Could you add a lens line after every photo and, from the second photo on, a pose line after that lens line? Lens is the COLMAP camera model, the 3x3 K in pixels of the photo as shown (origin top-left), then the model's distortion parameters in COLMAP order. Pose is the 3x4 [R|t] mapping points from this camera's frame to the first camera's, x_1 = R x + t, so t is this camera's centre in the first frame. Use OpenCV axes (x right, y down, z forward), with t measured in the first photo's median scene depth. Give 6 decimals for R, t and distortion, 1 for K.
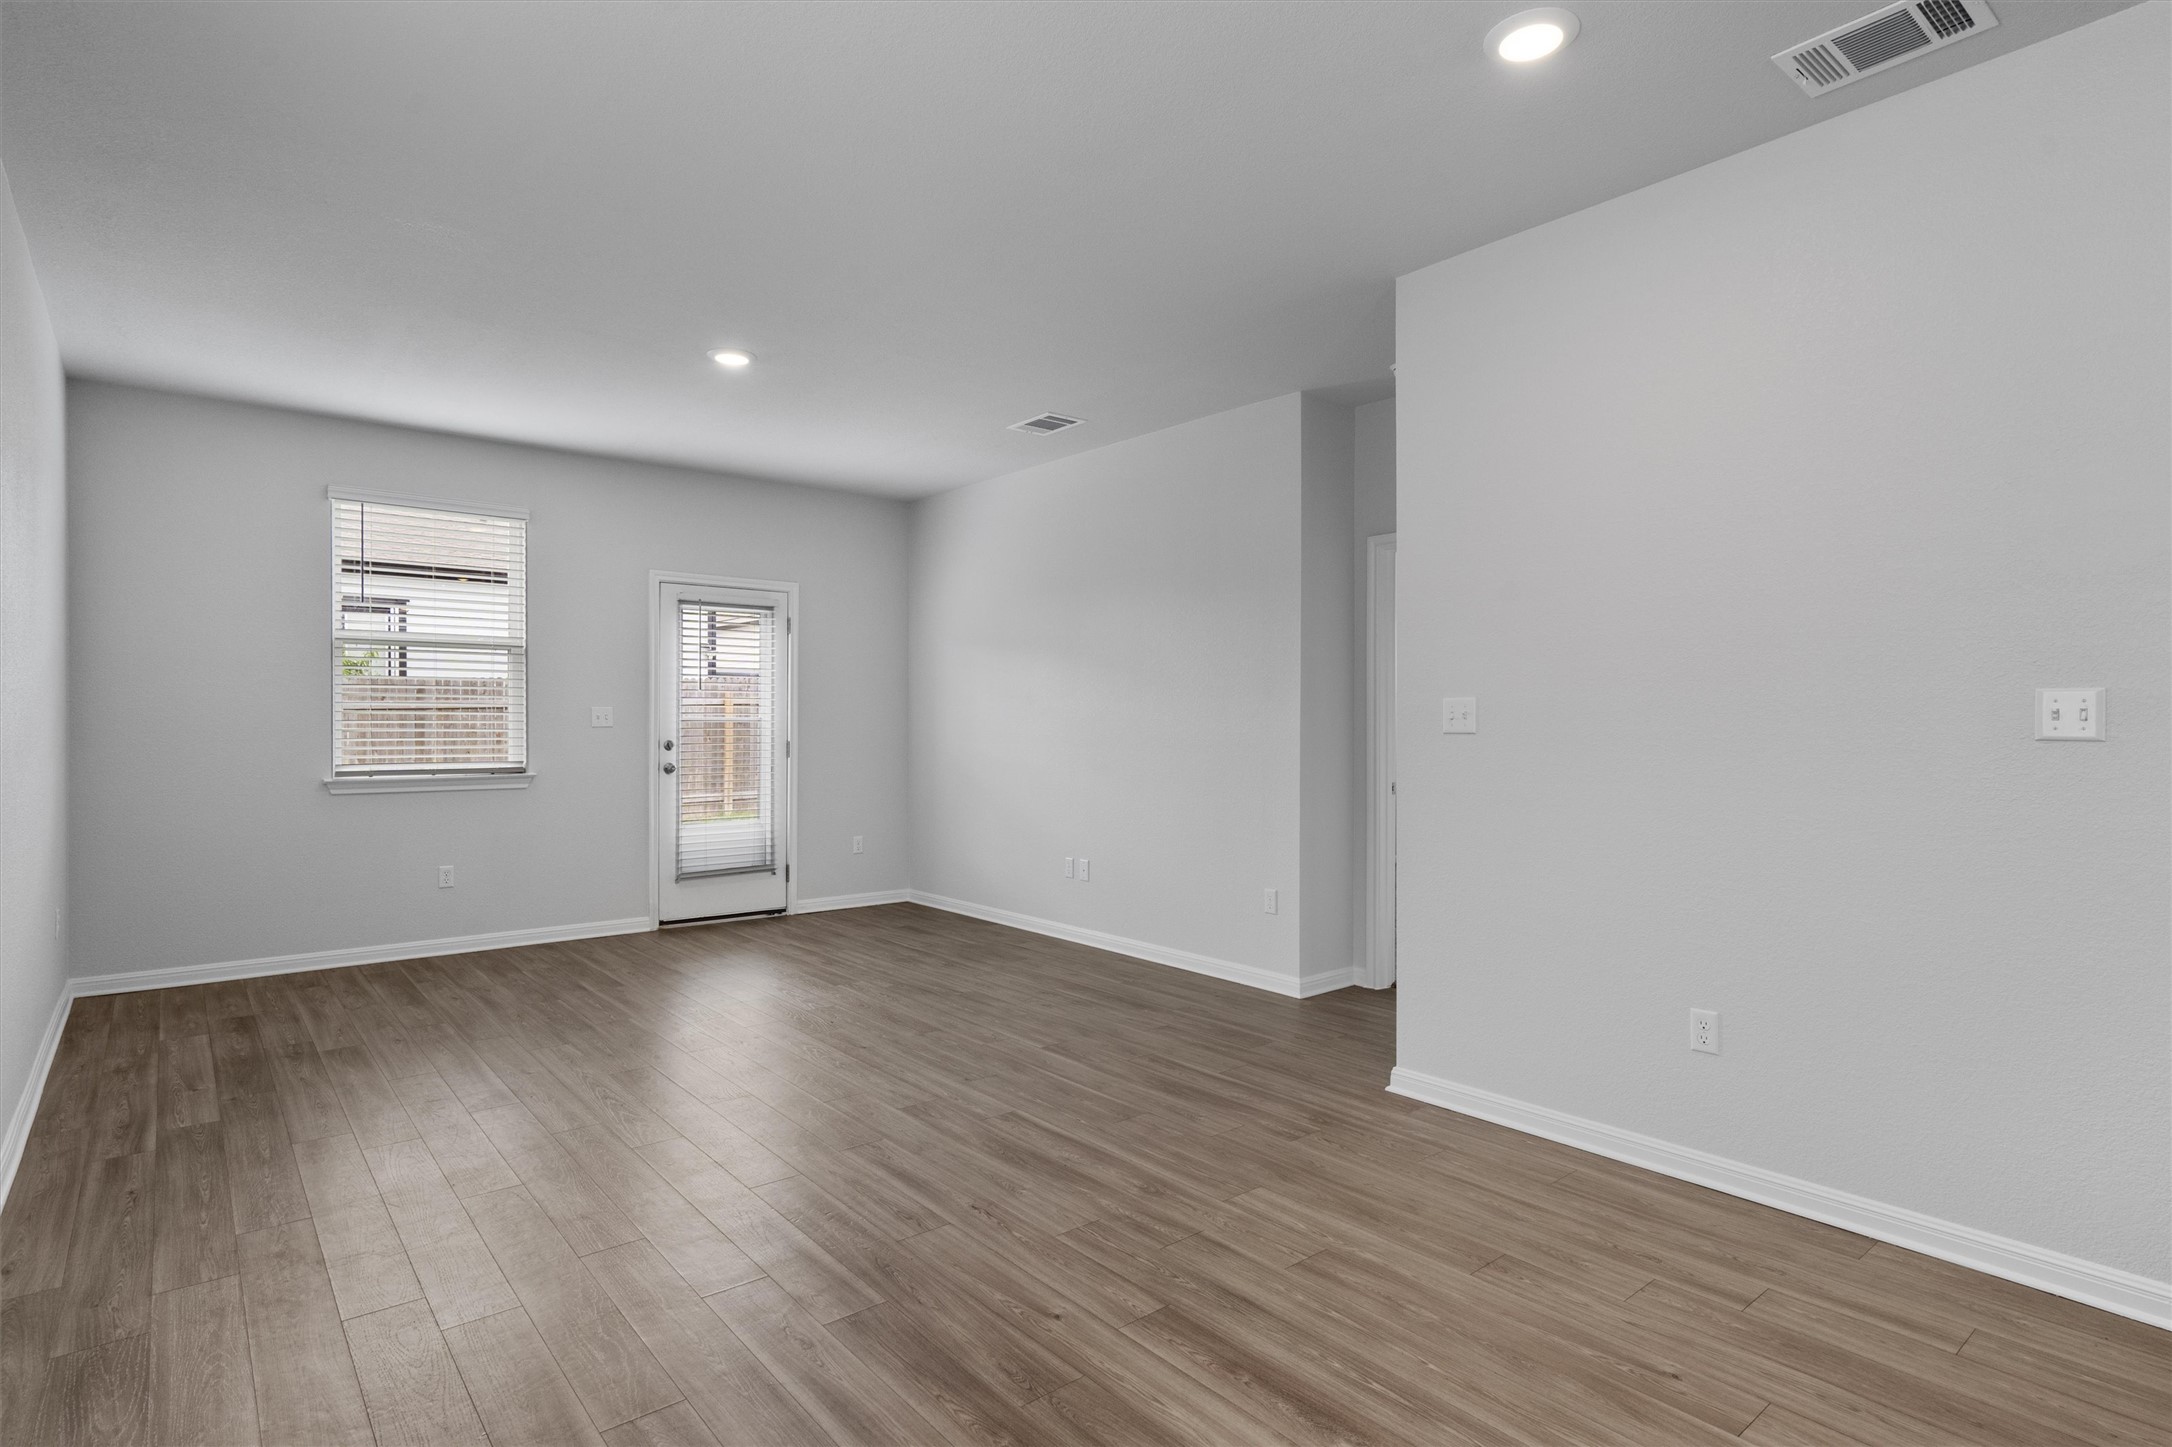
lens RADIAL K [[1103.7, 0, 1086.6], [0, 1103.7, 726.4], [0, 0, 1]] dist [-0.008317, 0.001634]
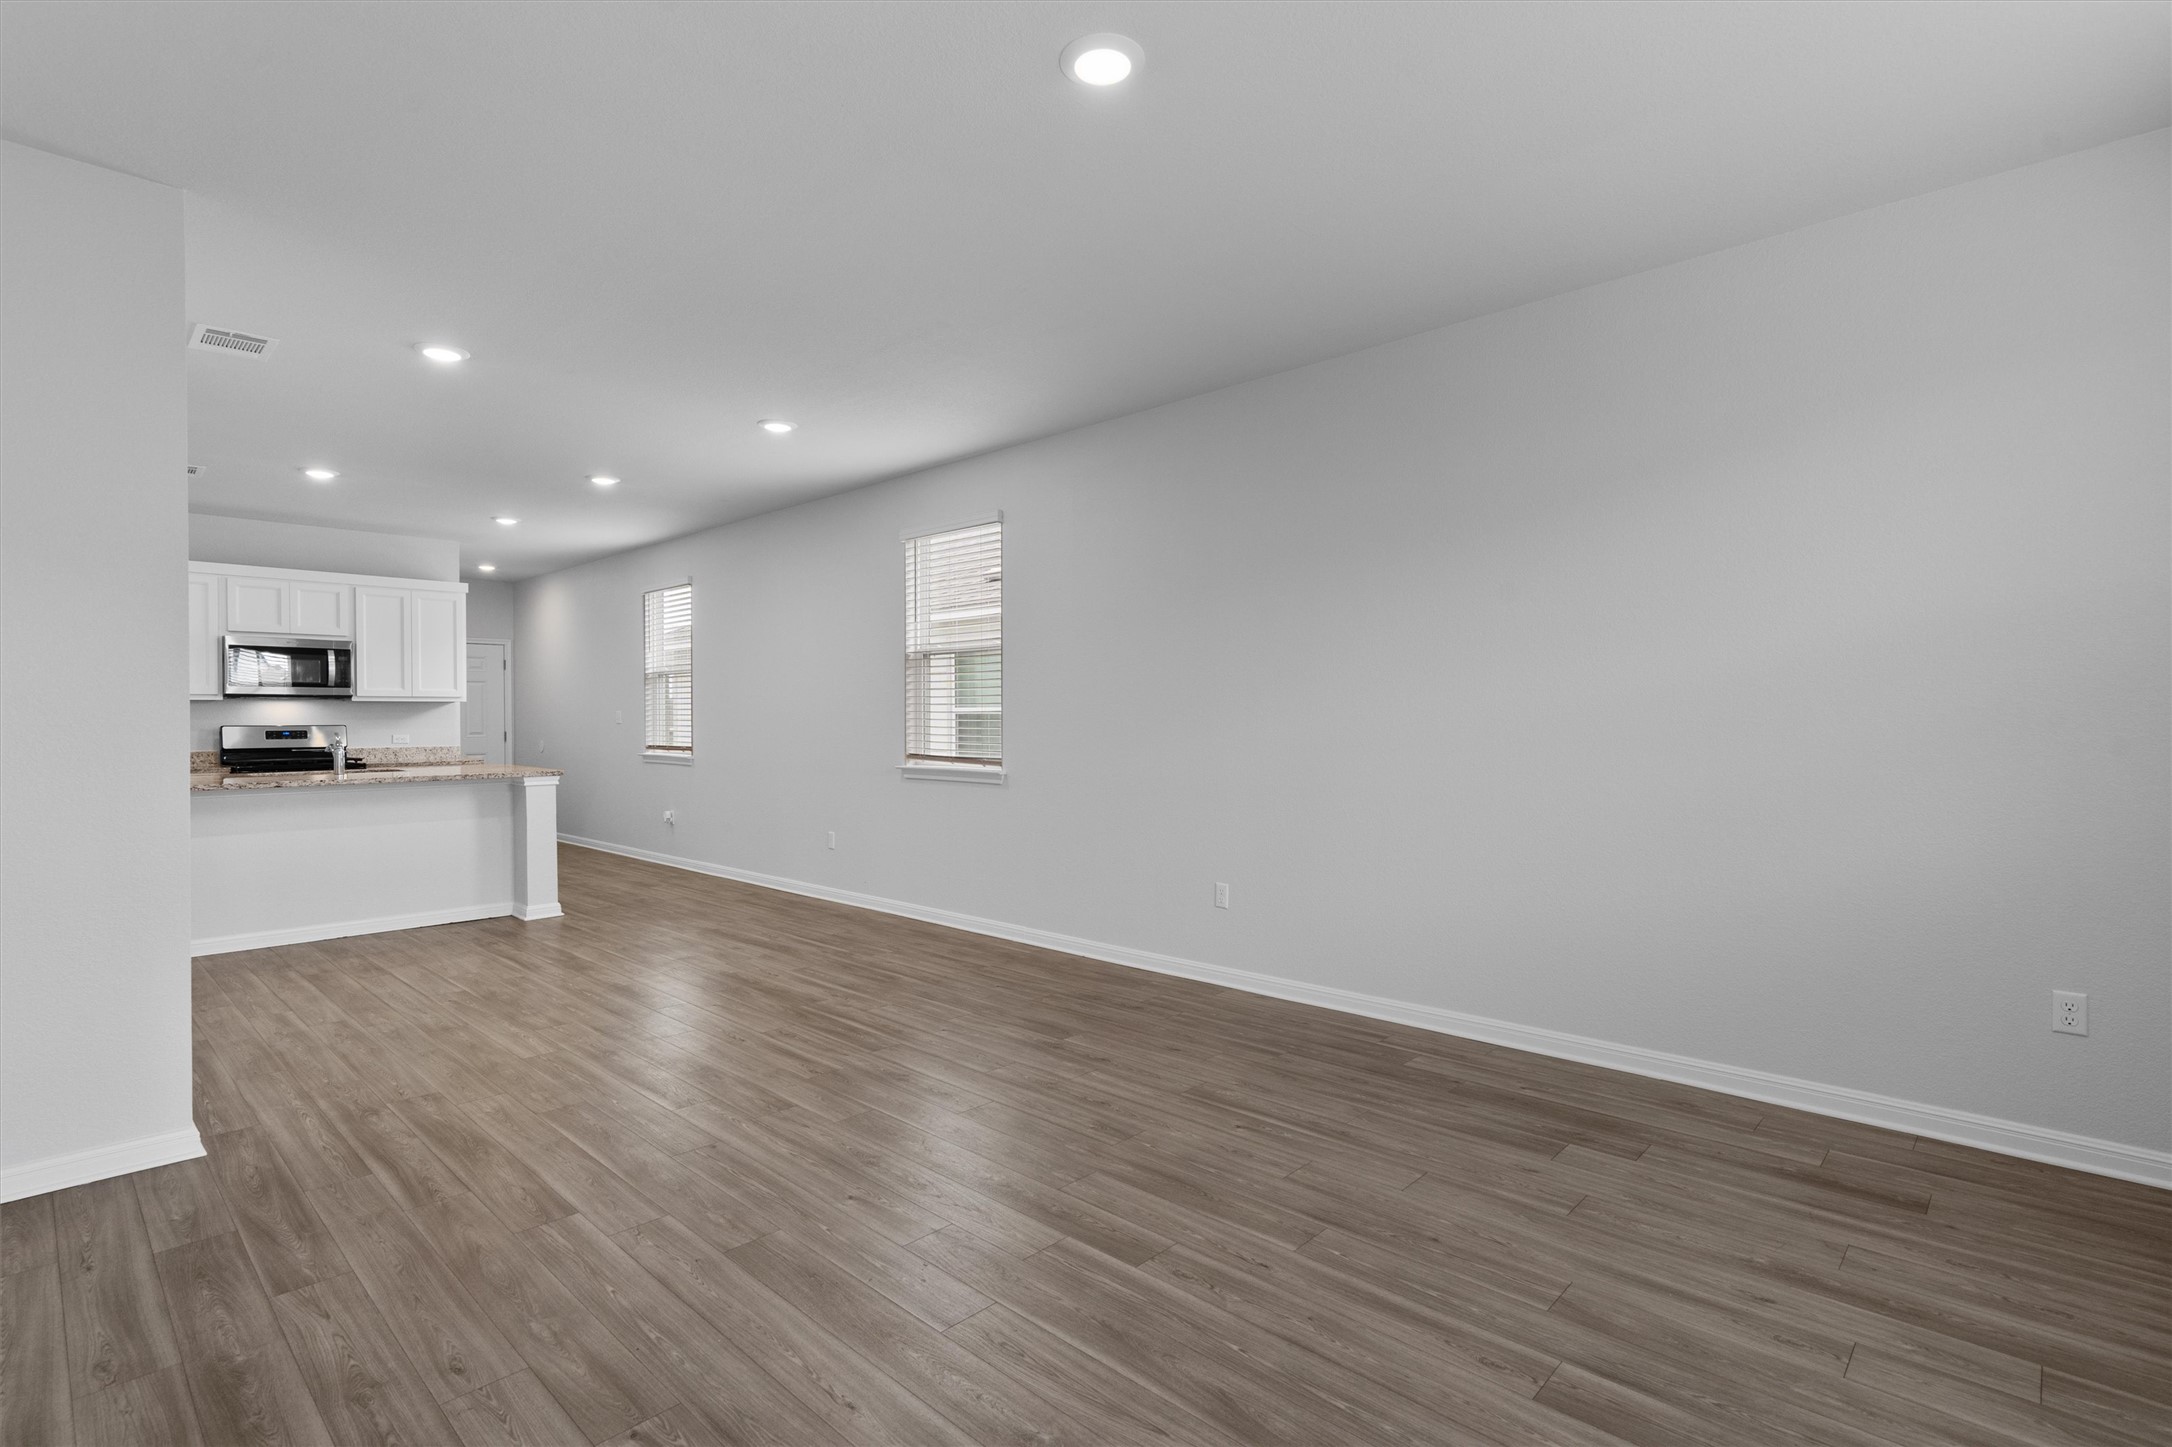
lens RADIAL K [[999.0, 0, 1097.0], [0, 999.0, 715.1], [0, 0, 1]] dist [-0.002433, 0.001978]
pose [[-0.991008, -0.000966, -0.133796, -0.252484], [-0.001292, 0.999996, 0.002355, -0.009737], [0.133793, 0.002507, -0.991006, 1.528929]]
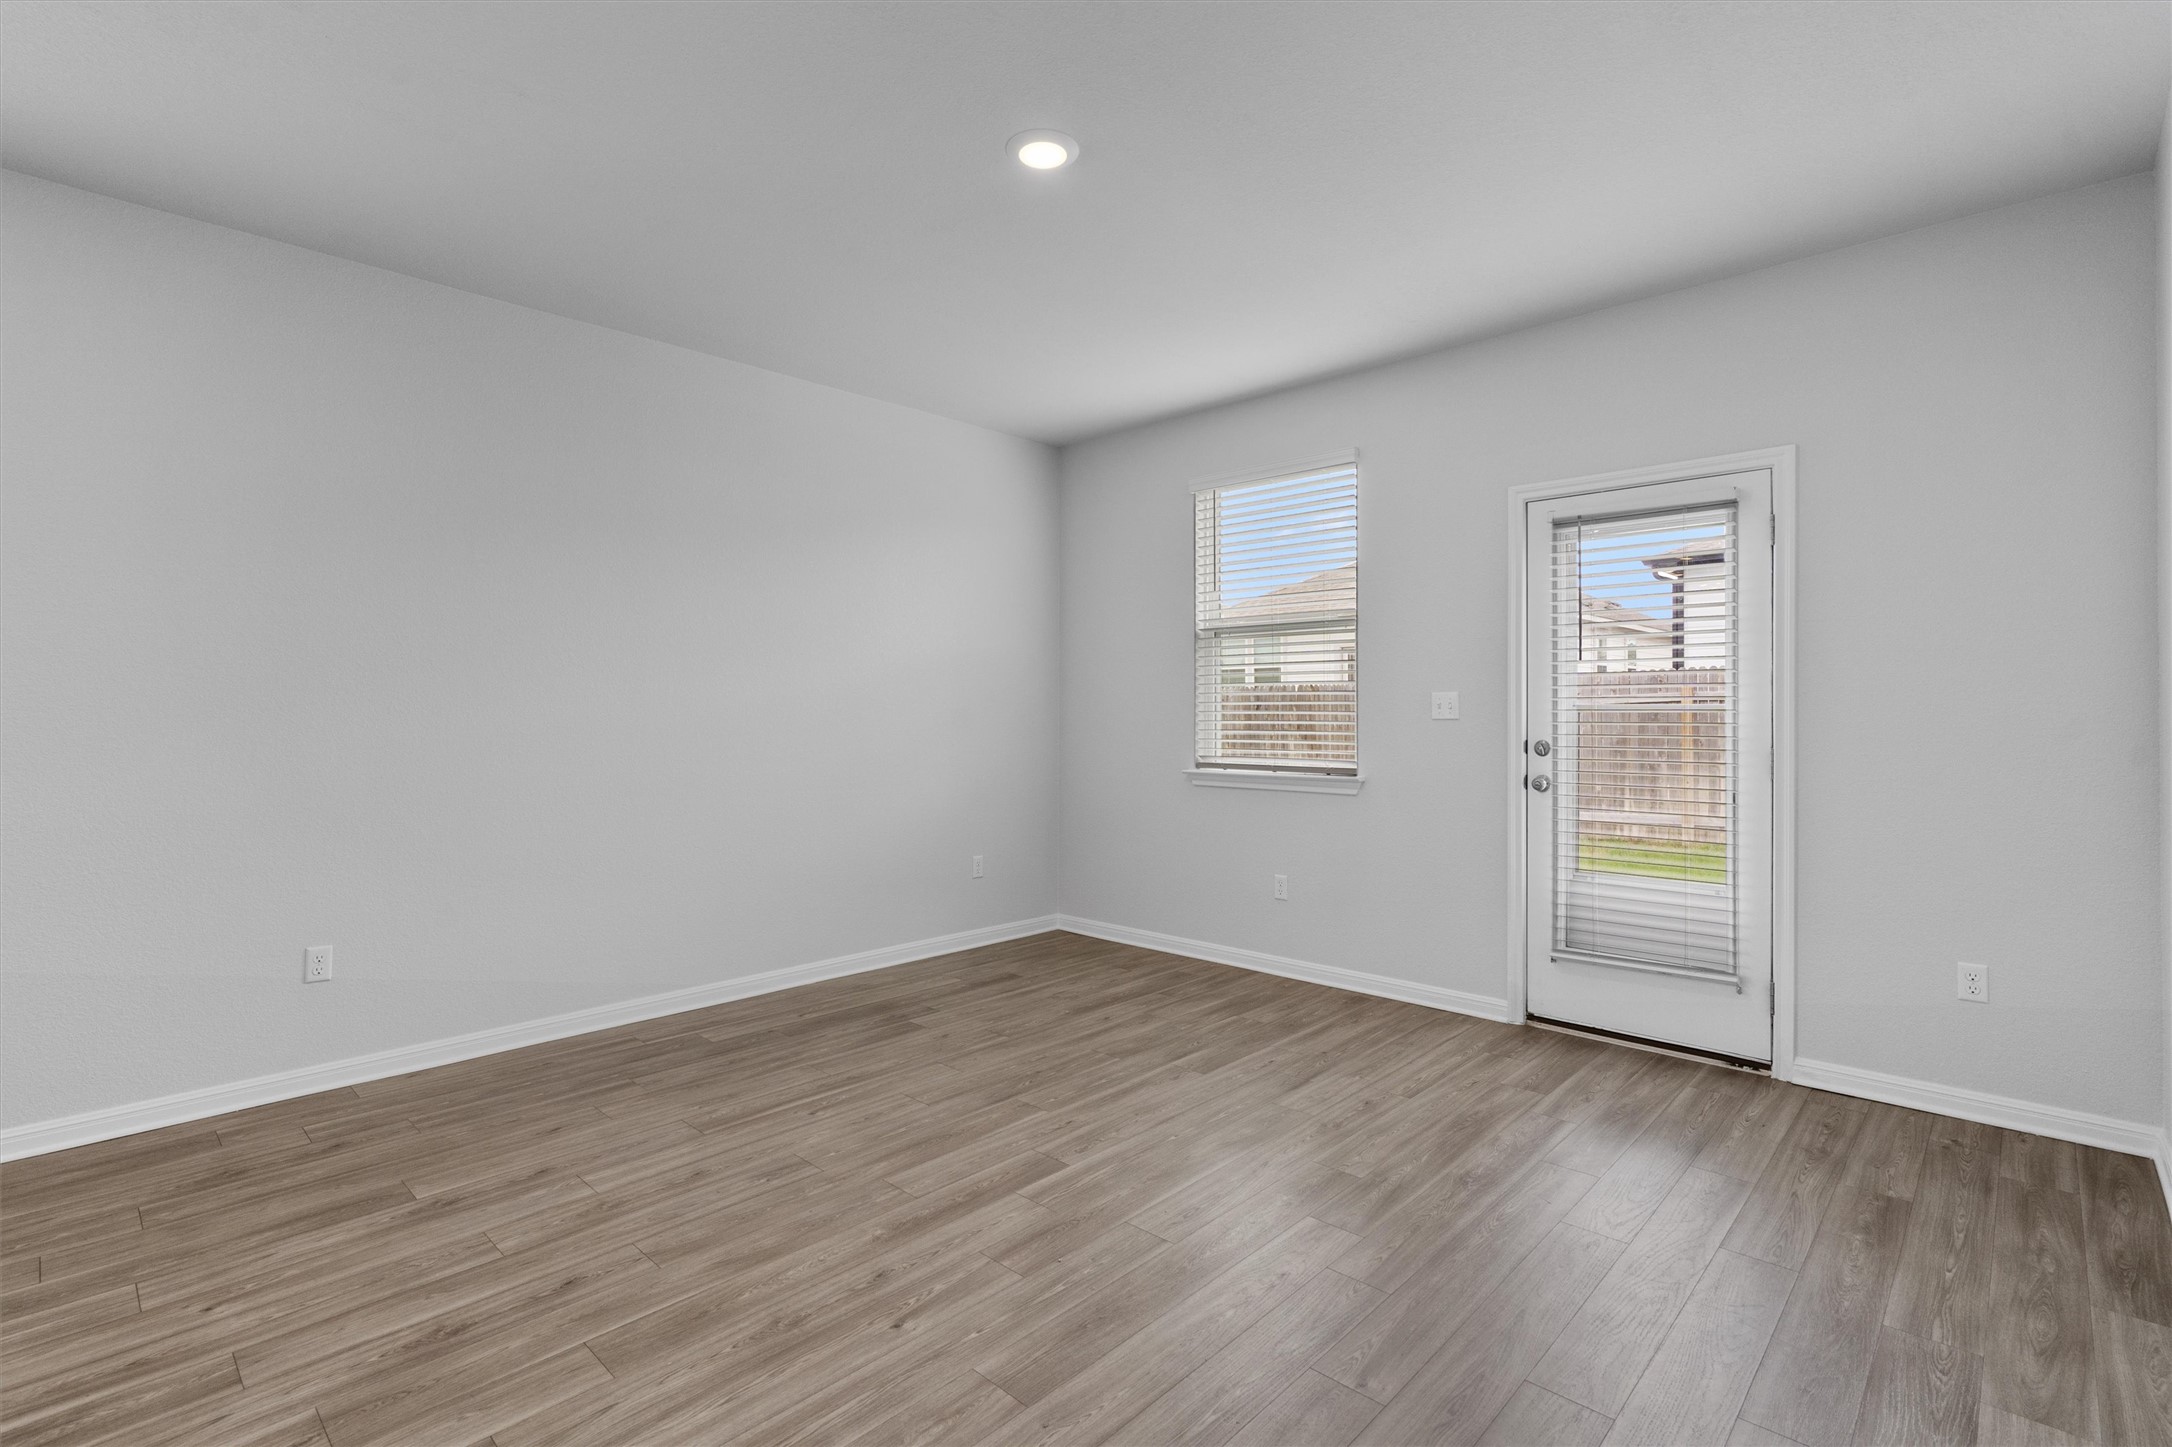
lens RADIAL K [[999.0, 0, 1083.5], [0, 999.0, 720.8], [0, 0, 1]] dist [-0.002433, 0.001978]
pose [[0.122568, -0.000894, -0.992460, 0.256703], [-0.010068, 0.999947, -0.002144, 0.007055], [0.992409, 0.010255, 0.122552, 0.959271]]
